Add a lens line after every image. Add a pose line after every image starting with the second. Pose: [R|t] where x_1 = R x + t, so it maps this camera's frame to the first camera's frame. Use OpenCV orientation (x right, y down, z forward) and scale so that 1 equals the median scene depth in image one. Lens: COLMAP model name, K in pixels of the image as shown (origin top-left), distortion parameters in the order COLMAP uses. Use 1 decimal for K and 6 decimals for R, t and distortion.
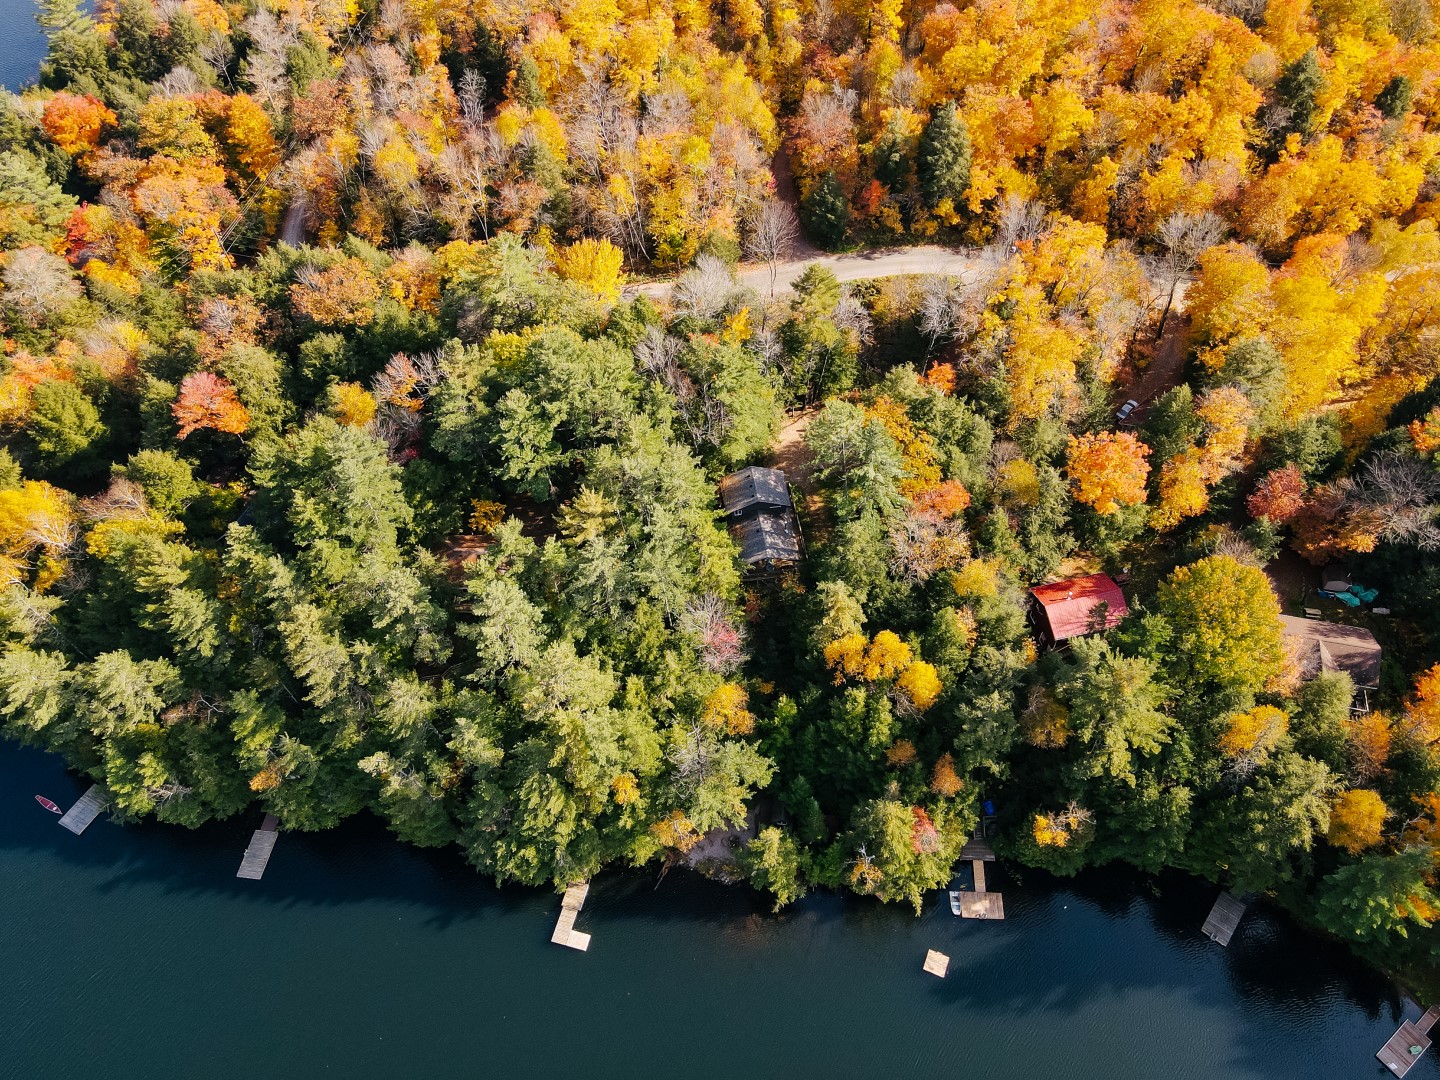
lens RADIAL K [[1043.6, 0, 724.0], [0, 1043.6, 537.7], [0, 0, 1]] dist [-0.004740, 0.034776]
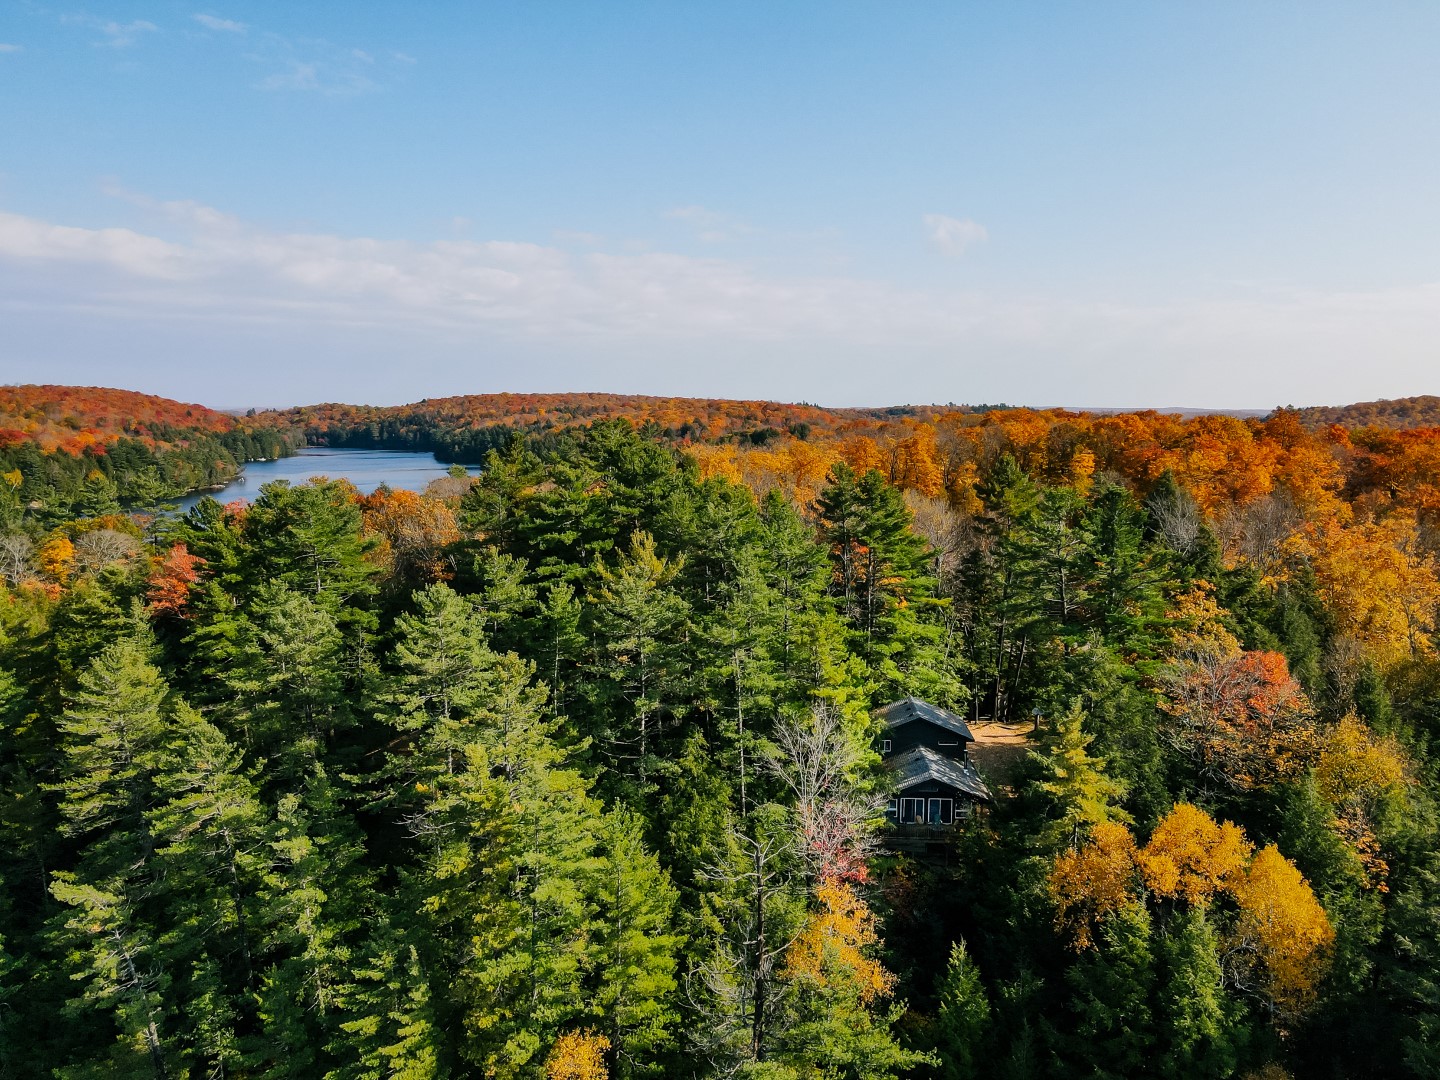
lens RADIAL K [[1043.6, 0, 724.0], [0, 1043.6, 537.7], [0, 0, 1]] dist [-0.004740, 0.034776]
pose [[0.981248, 0.045831, -0.187221, 0.032138], [-0.165277, 0.699839, -0.694917, 0.359384], [0.099176, 0.712829, 0.694290, 0.534768]]
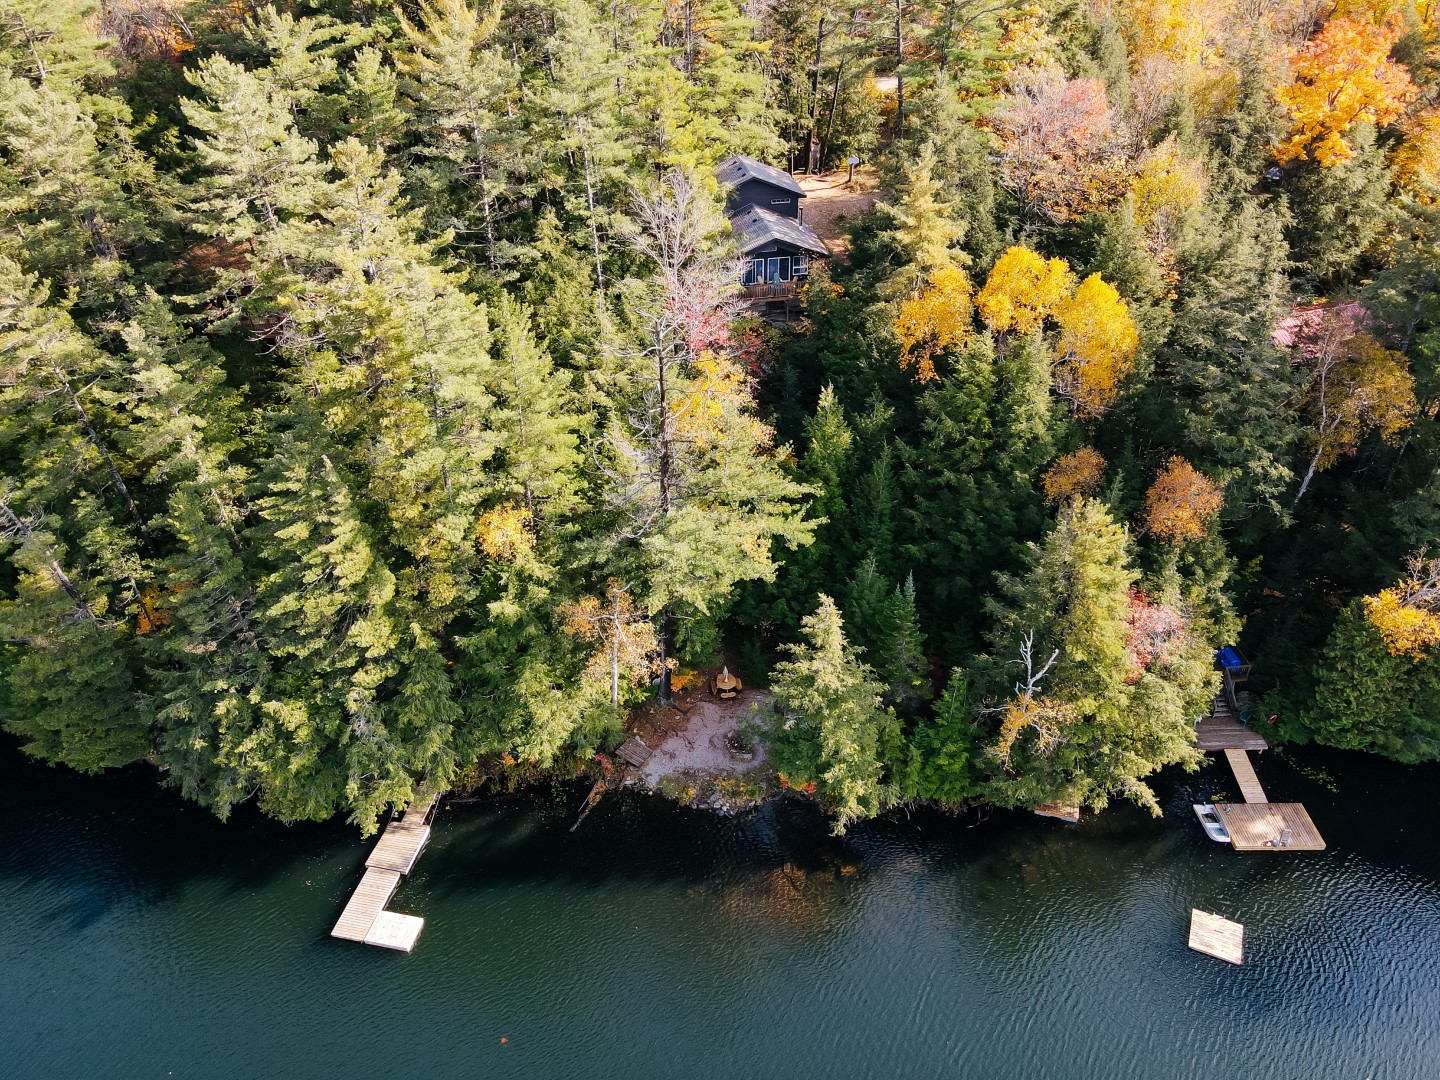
lens RADIAL K [[1044.9, 0, 720.0], [0, 1044.9, 540.0], [0, 0, 1]] dist [-0.001039, 0.008822]
pose [[0.998704, -0.020538, 0.046572, -0.020025], [0.033103, 0.957128, -0.287768, 0.362565], [-0.038665, 0.288936, 0.956567, 0.530303]]
